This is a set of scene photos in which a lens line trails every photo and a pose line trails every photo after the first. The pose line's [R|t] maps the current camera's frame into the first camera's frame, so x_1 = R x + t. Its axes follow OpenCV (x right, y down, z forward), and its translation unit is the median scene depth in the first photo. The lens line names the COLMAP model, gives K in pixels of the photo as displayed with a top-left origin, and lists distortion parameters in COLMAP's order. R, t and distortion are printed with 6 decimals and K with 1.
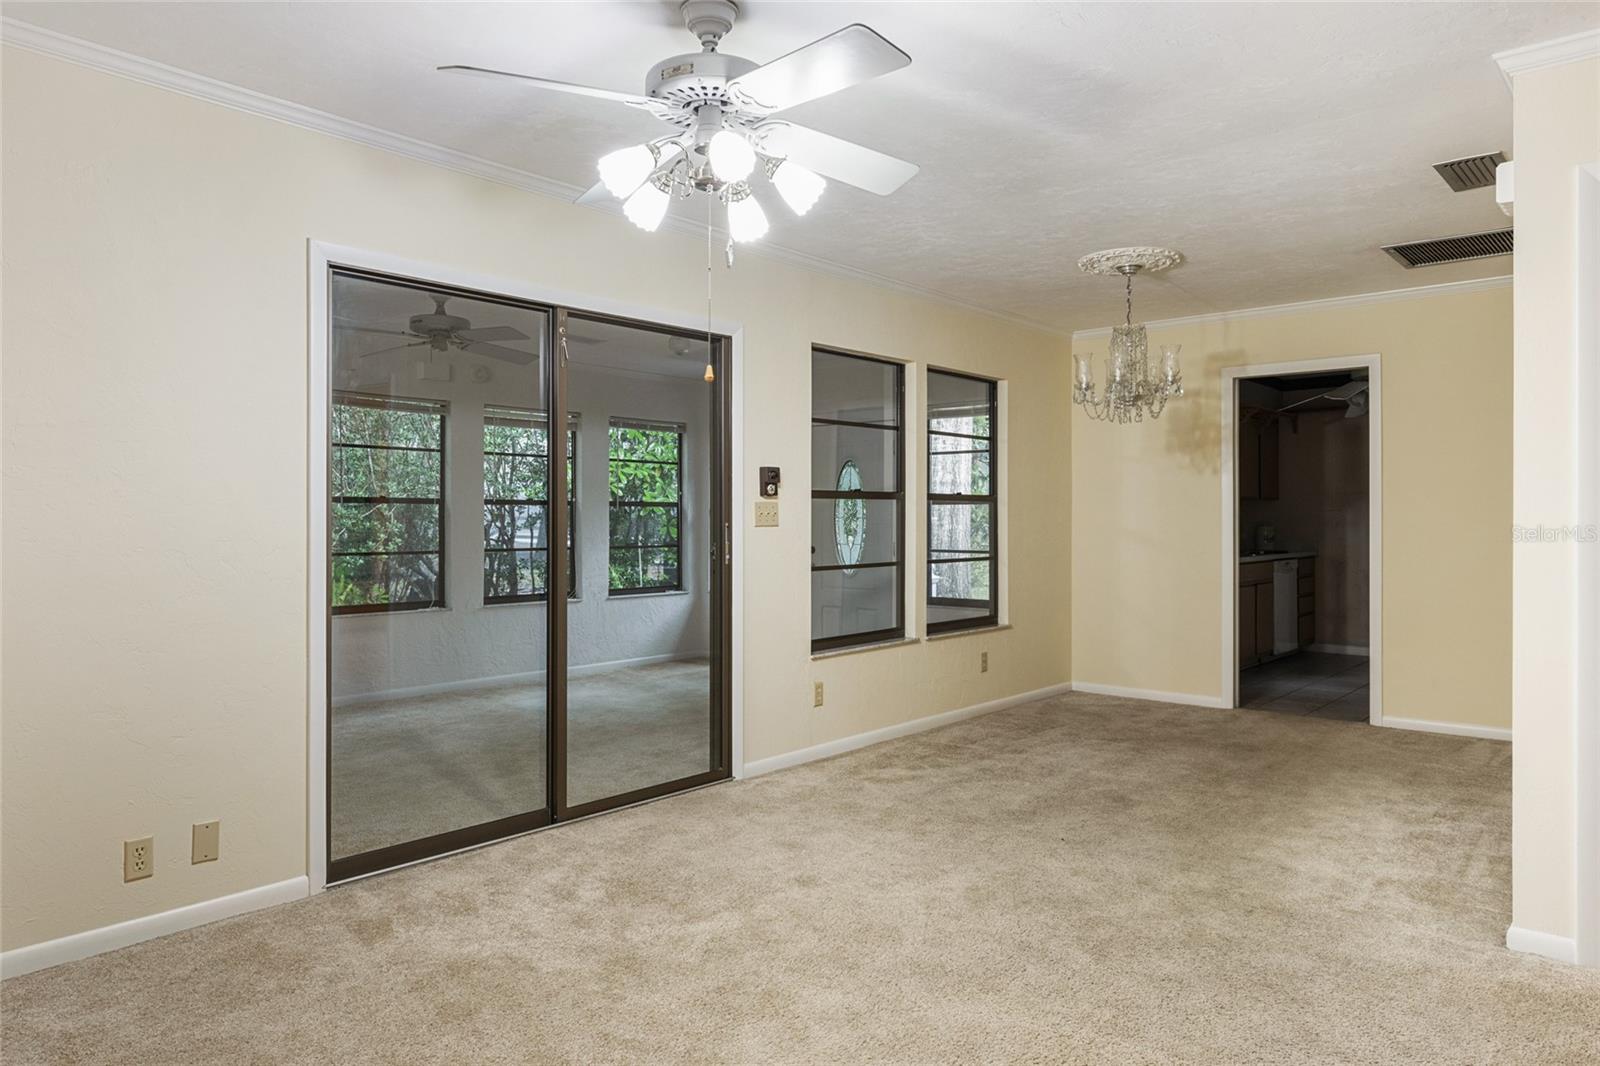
lens RADIAL K [[1030.6, 0, 800.4], [0, 1030.6, 524.8], [0, 0, 1]] dist [0.003188, 0.000359]
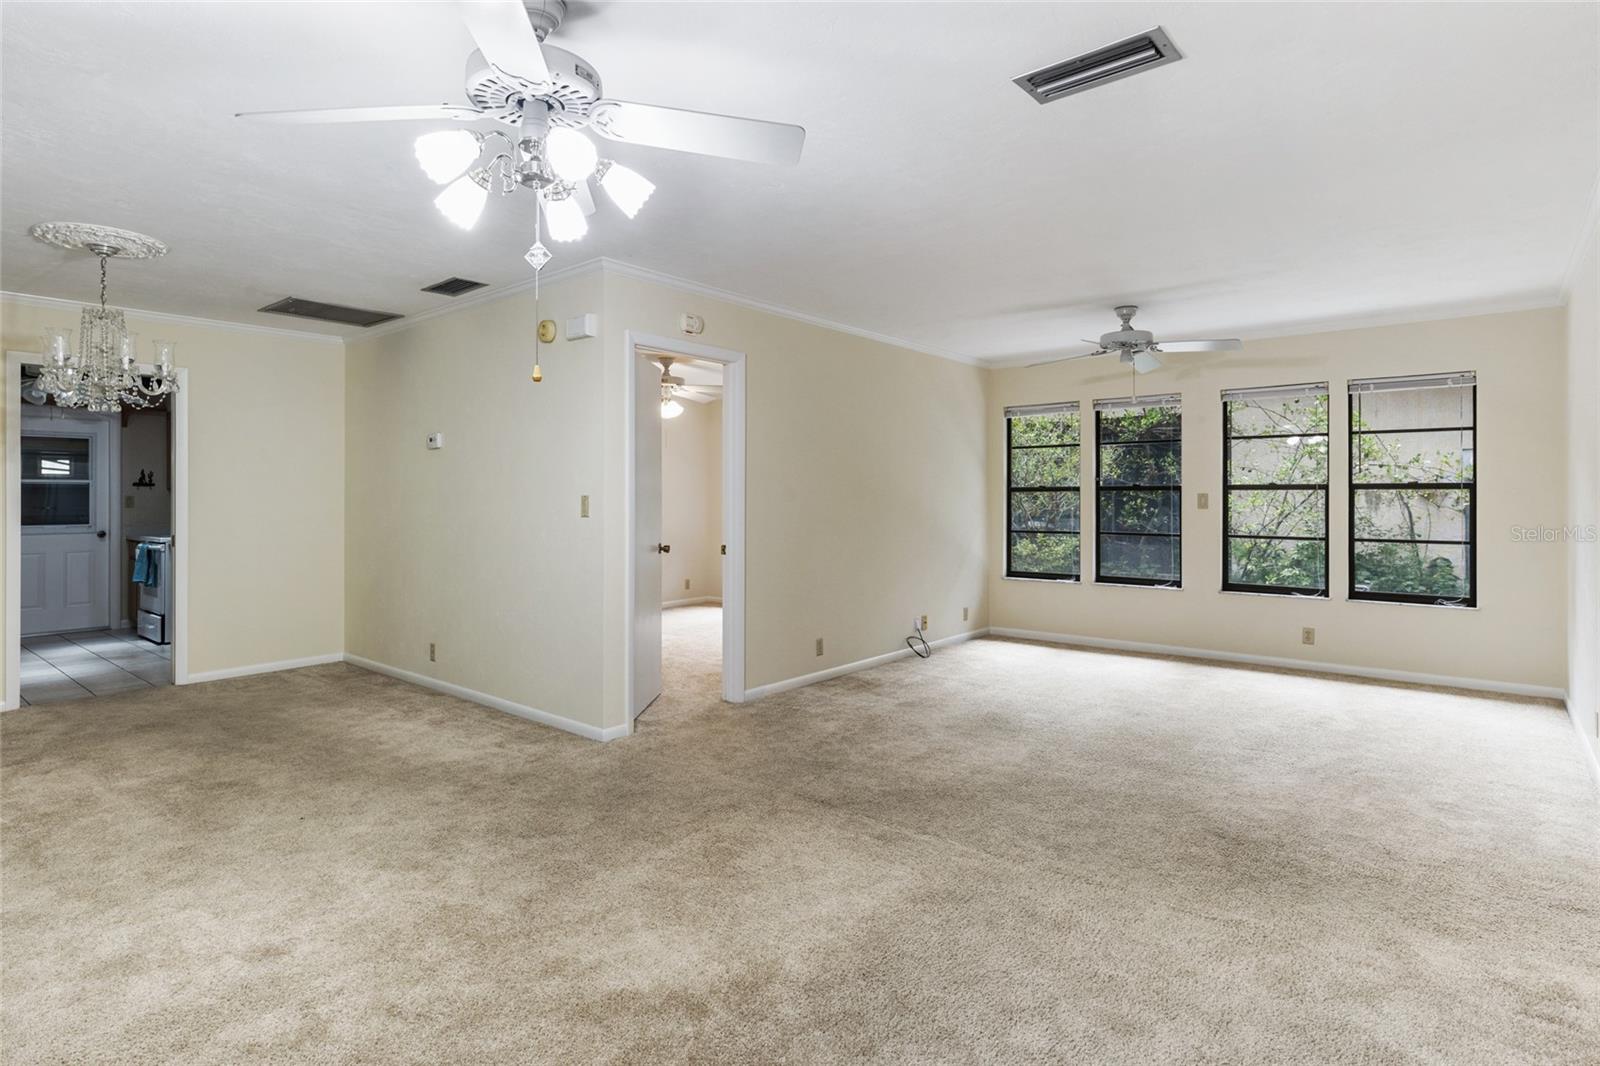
lens RADIAL K [[810.1, 0, 773.8], [0, 810.1, 494.4], [0, 0, 1]] dist [0.001359, 0.000647]
pose [[0.006243, 0.006184, 0.999961, -0.375790], [0.010096, 0.999930, -0.006247, -0.009741], [-0.999930, 0.010135, 0.006180, 0.337423]]
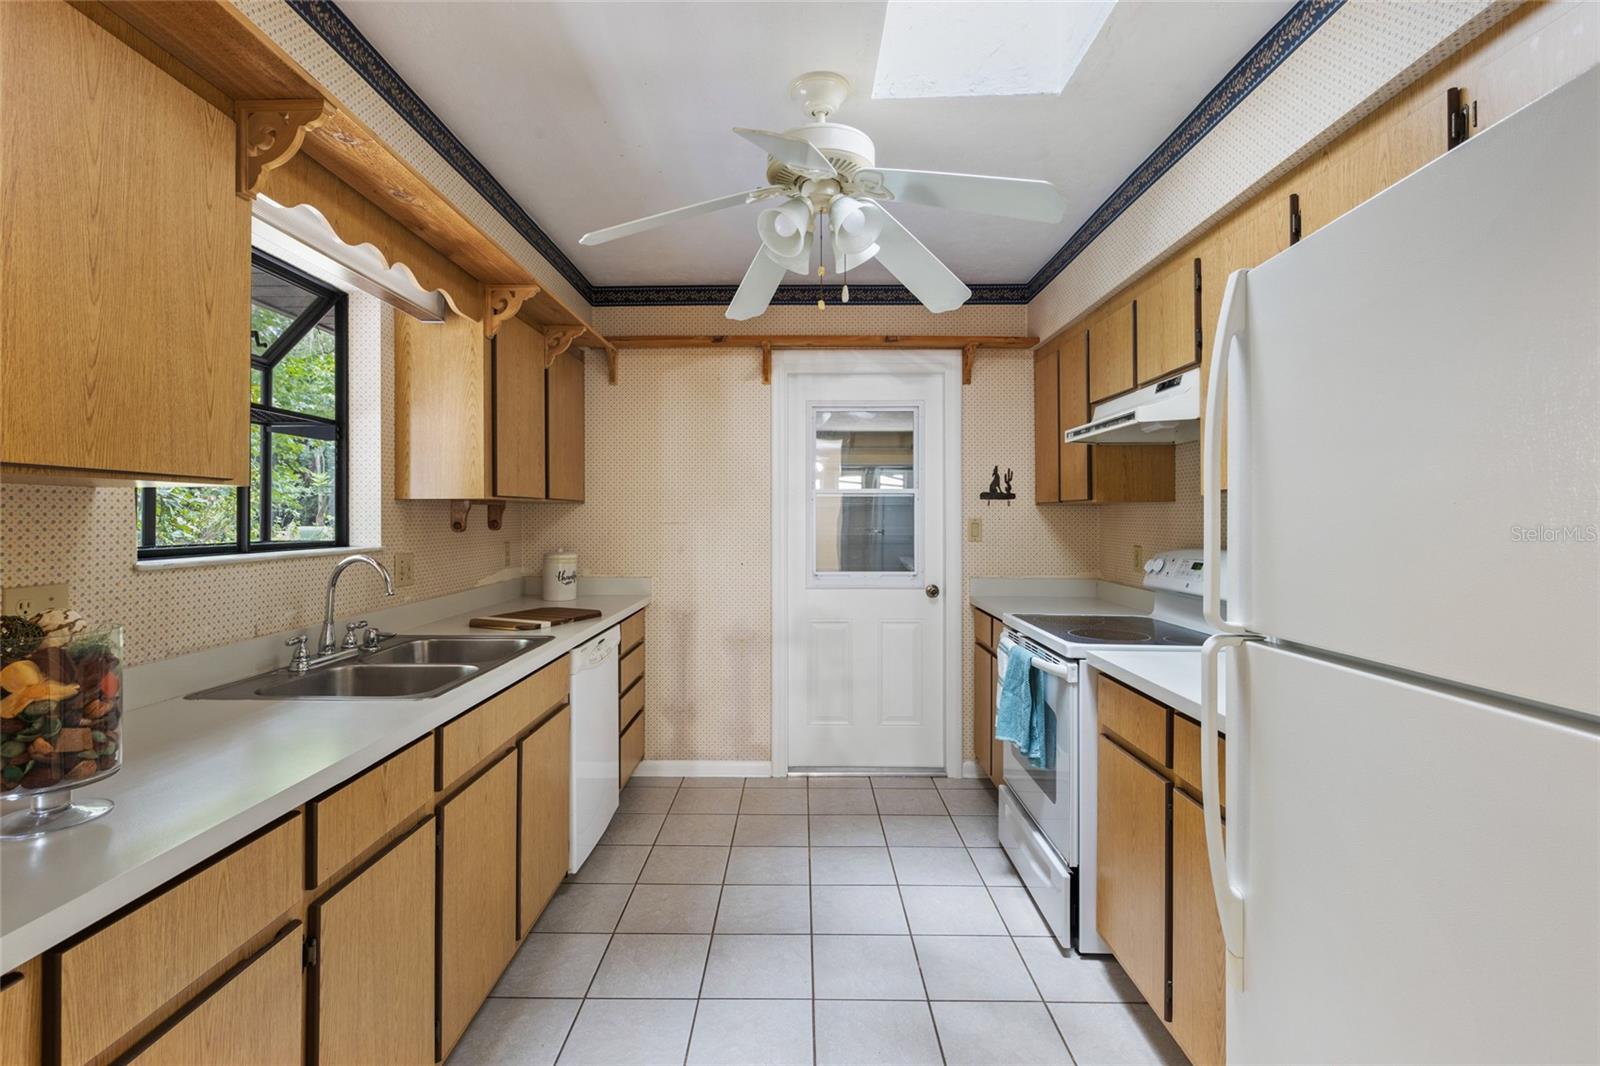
lens RADIAL K [[738.6, 0, 793.4], [0, 738.6, 506.4], [0, 0, 1]] dist [0.002899, 0.001304]
pose [[0.771385, 0.008230, 0.636315, 0.523482], [0.003550, 0.999845, -0.017235, -0.028279], [-0.636358, 0.015553, 0.771237, 1.094912]]
